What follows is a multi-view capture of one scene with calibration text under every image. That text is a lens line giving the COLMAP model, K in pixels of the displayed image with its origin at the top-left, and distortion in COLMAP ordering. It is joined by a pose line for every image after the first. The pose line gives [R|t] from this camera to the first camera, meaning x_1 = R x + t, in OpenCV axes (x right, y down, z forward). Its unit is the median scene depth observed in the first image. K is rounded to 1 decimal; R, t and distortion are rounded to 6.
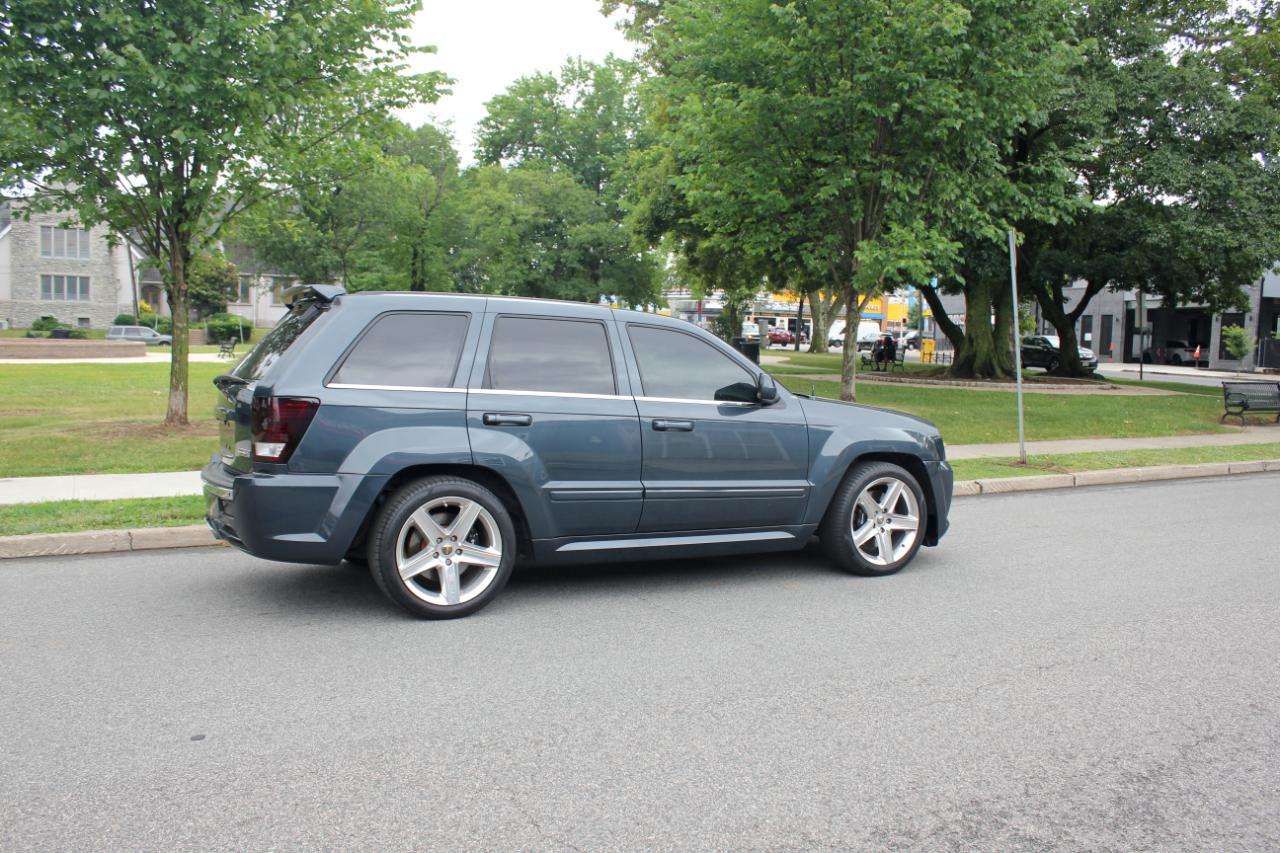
lens RADIAL K [[1068.2, 0, 659.1], [0, 1068.2, 431.5], [0, 0, 1]] dist [-0.165969, 0.144882]
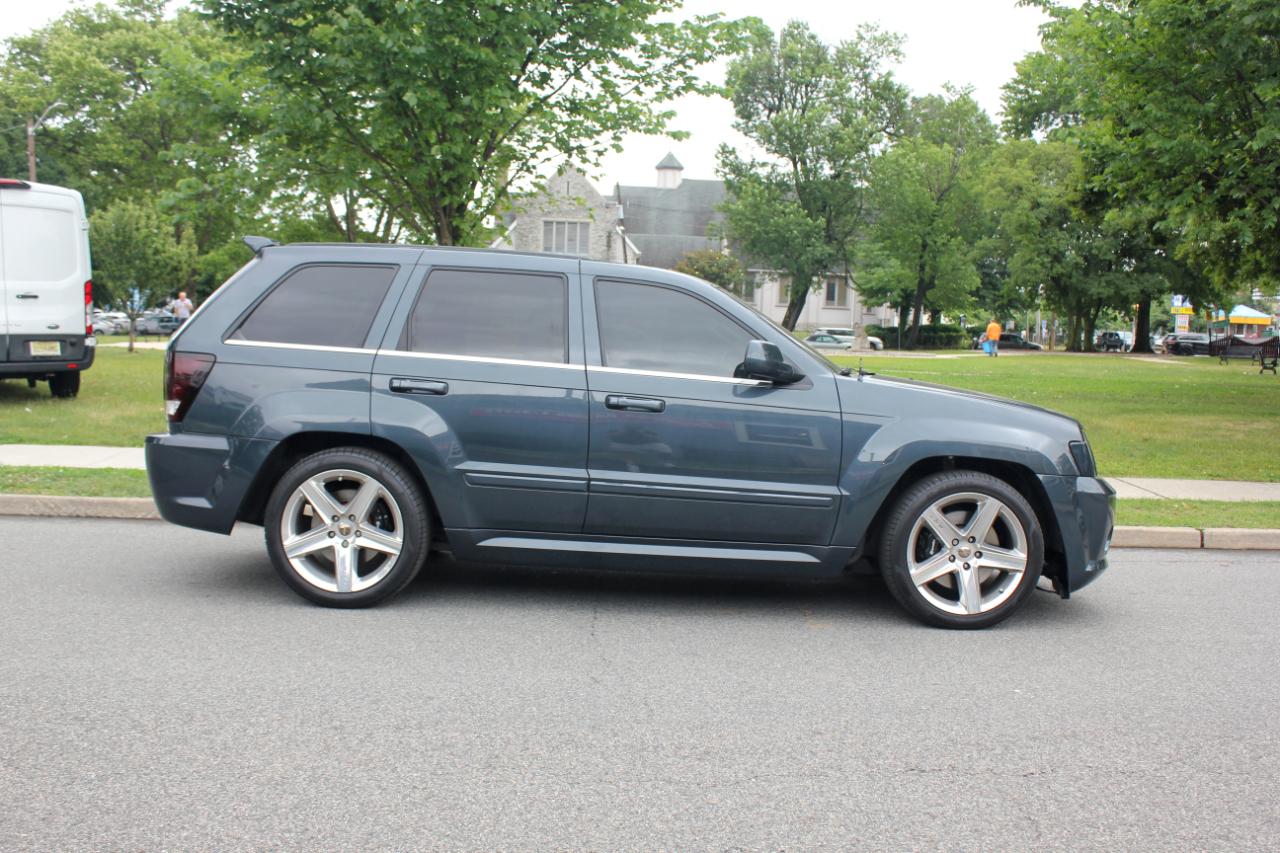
lens RADIAL K [[1240.0, 0, 656.0], [0, 1240.0, 430.8], [0, 0, 1]] dist [-0.159509, 0.206867]
pose [[0.888006, 0.041917, -0.457917, 0.184314], [-0.051339, 0.998648, -0.008143, 0.008760], [0.456957, 0.030740, 0.888958, 0.074986]]
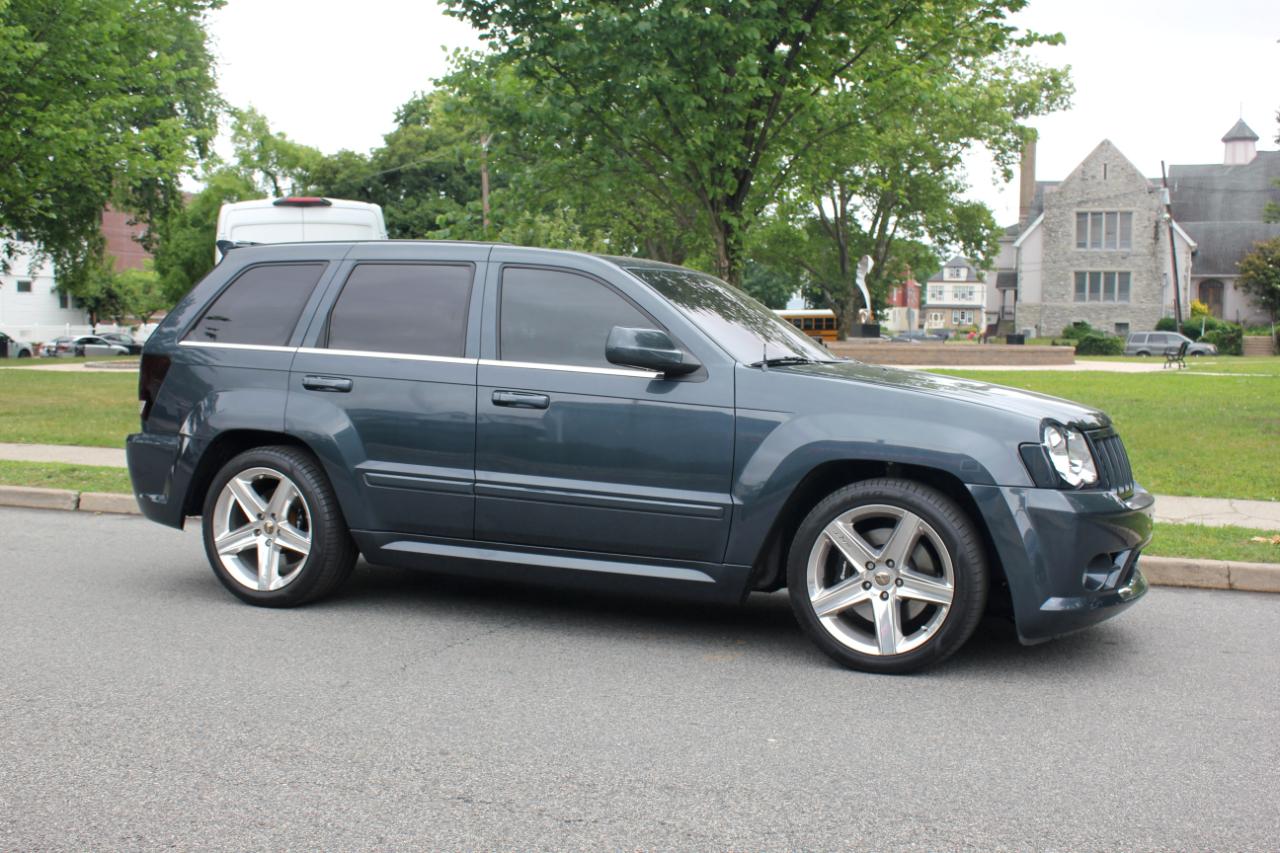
lens RADIAL K [[1410.4, 0, 645.6], [0, 1410.4, 425.5], [0, 0, 1]] dist [-0.123582, 0.163906]
pose [[0.623817, 0.029794, -0.781003, 0.335400], [-0.059093, 0.998211, -0.009120, 0.006567], [0.779334, 0.051841, 0.624461, 0.188986]]
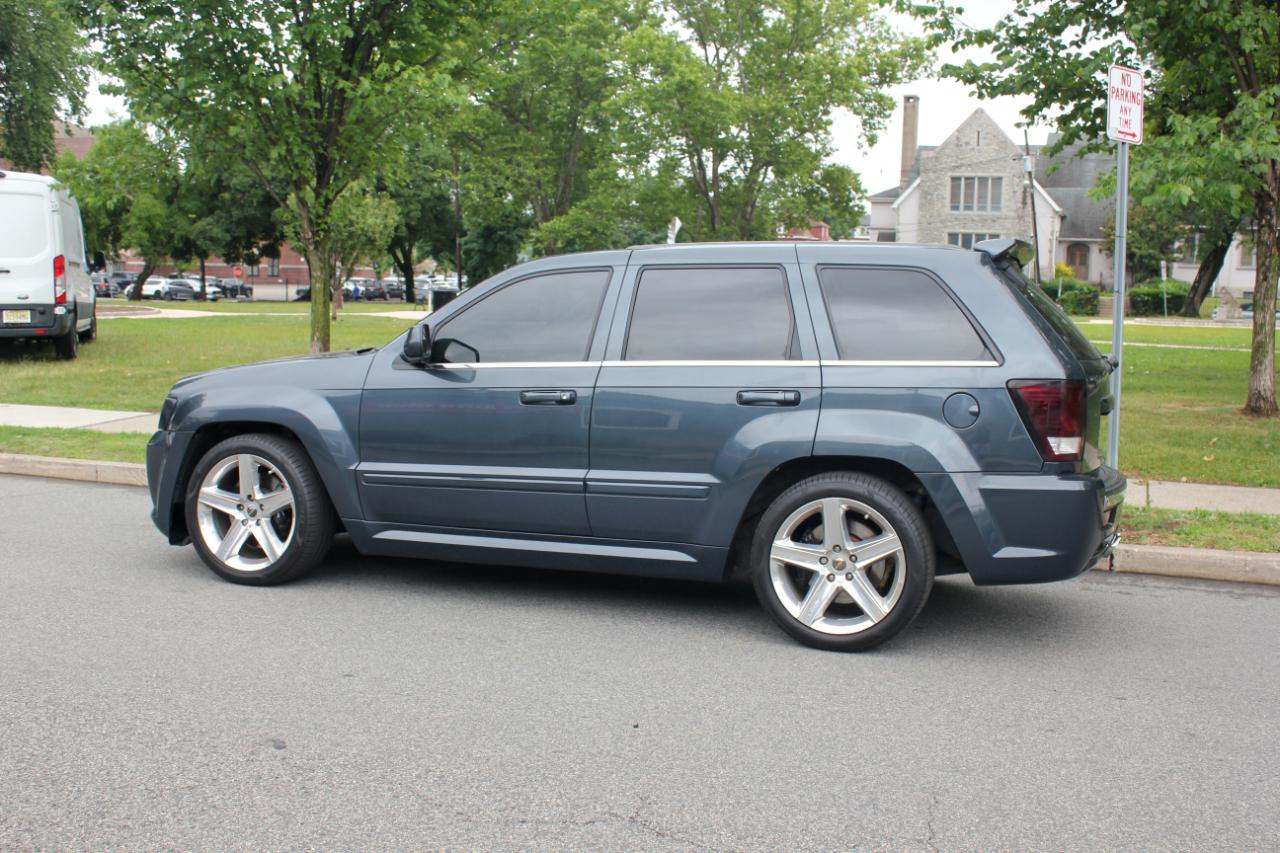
lens RADIAL K [[1361.3, 0, 648.3], [0, 1361.3, 432.6], [0, 0, 1]] dist [-0.124009, 0.155040]
pose [[0.651128, 0.072161, -0.755530, 0.595880], [-0.072832, 0.996817, 0.032439, -0.014569], [0.755465, 0.033905, 0.654311, 0.337623]]
